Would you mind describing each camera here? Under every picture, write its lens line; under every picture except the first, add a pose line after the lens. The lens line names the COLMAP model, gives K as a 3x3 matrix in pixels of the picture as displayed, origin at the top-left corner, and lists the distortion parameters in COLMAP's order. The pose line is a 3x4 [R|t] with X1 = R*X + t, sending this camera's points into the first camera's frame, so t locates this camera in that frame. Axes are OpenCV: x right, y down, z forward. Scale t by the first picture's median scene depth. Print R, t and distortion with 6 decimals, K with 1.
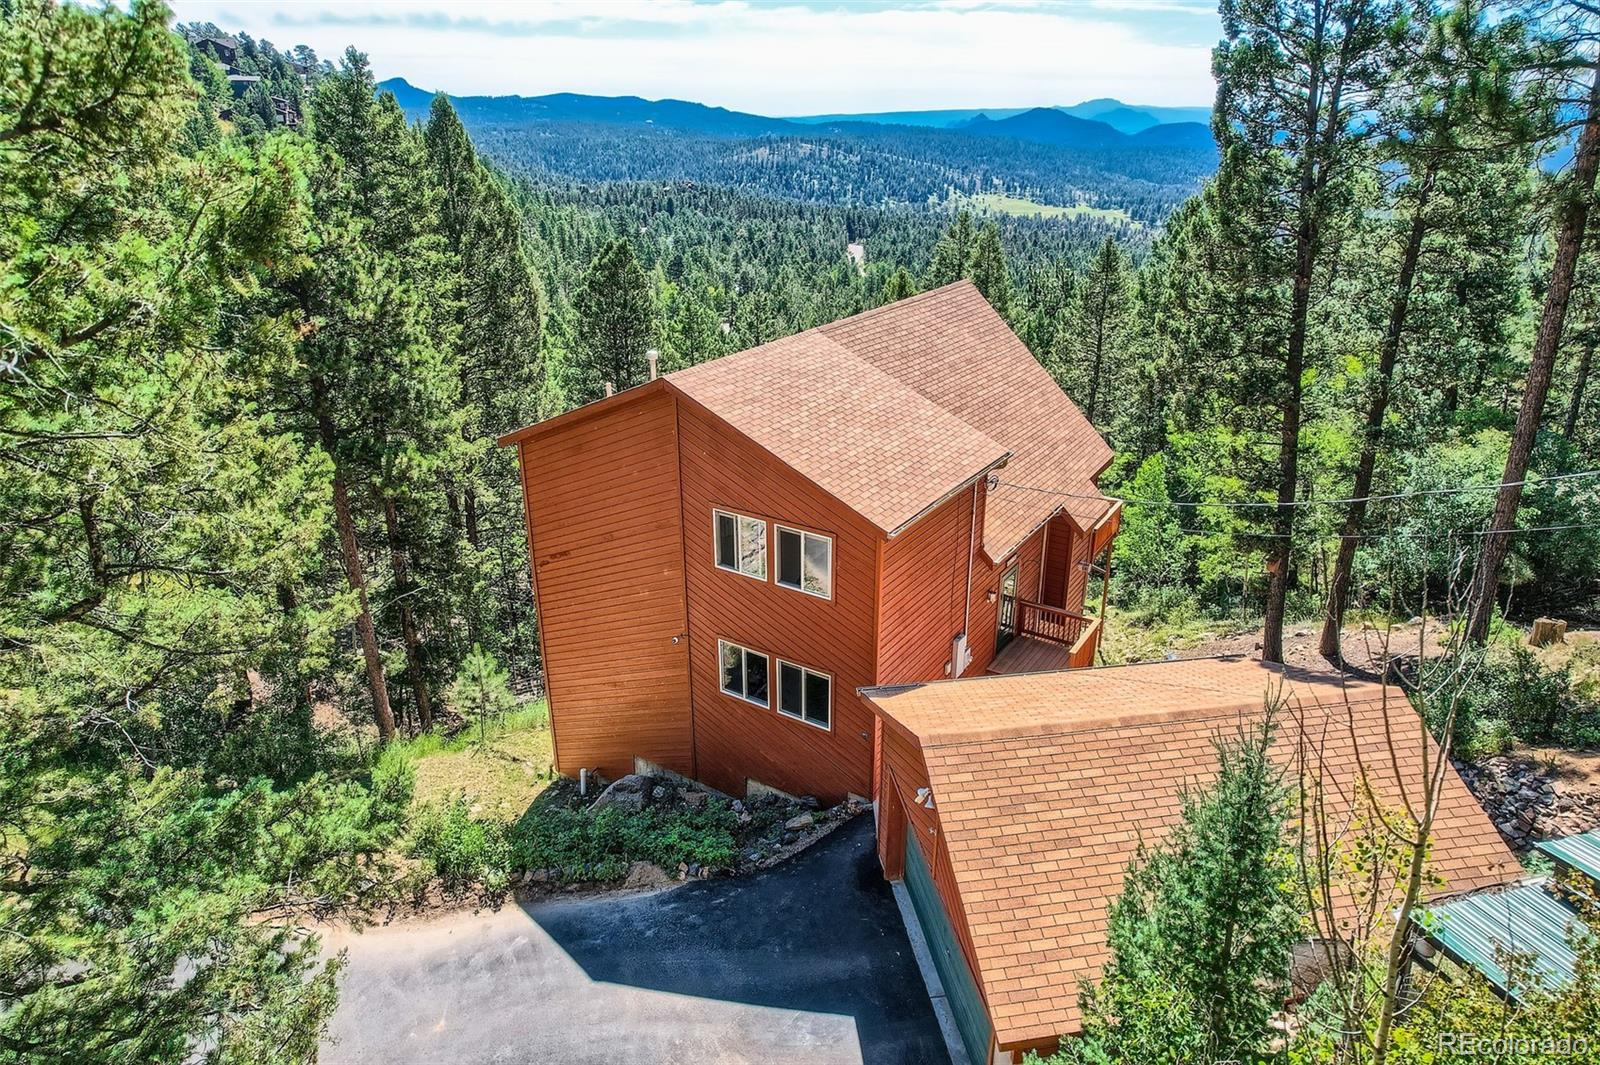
lens RADIAL K [[1013.9, 0, 800.0], [0, 1013.9, 532.5], [0, 0, 1]] dist [-0.059820, 0.000241]
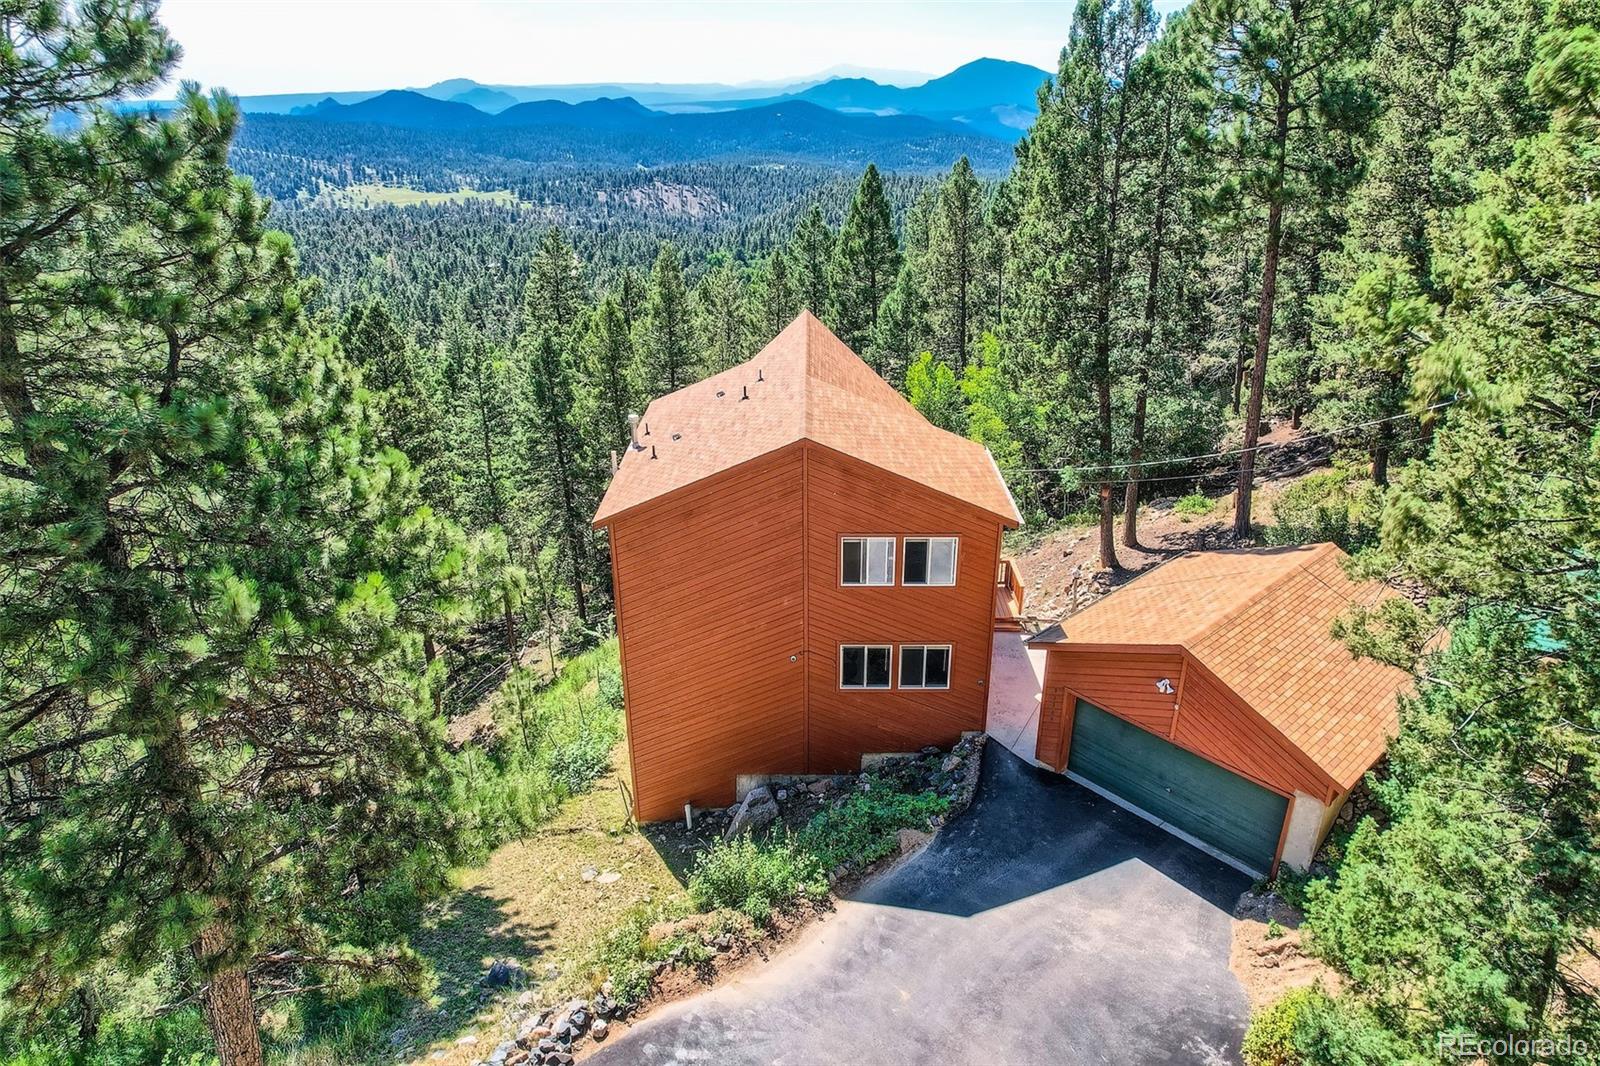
lens RADIAL K [[1013.9, 0, 800.0], [0, 1013.9, 533.0], [0, 0, 1]] dist [-0.059820, 0.000241]
pose [[0.843508, -0.217701, 0.491019, -0.710703], [0.209624, 0.975111, 0.072224, -0.124845], [-0.494522, 0.042008, 0.868150, -0.011995]]
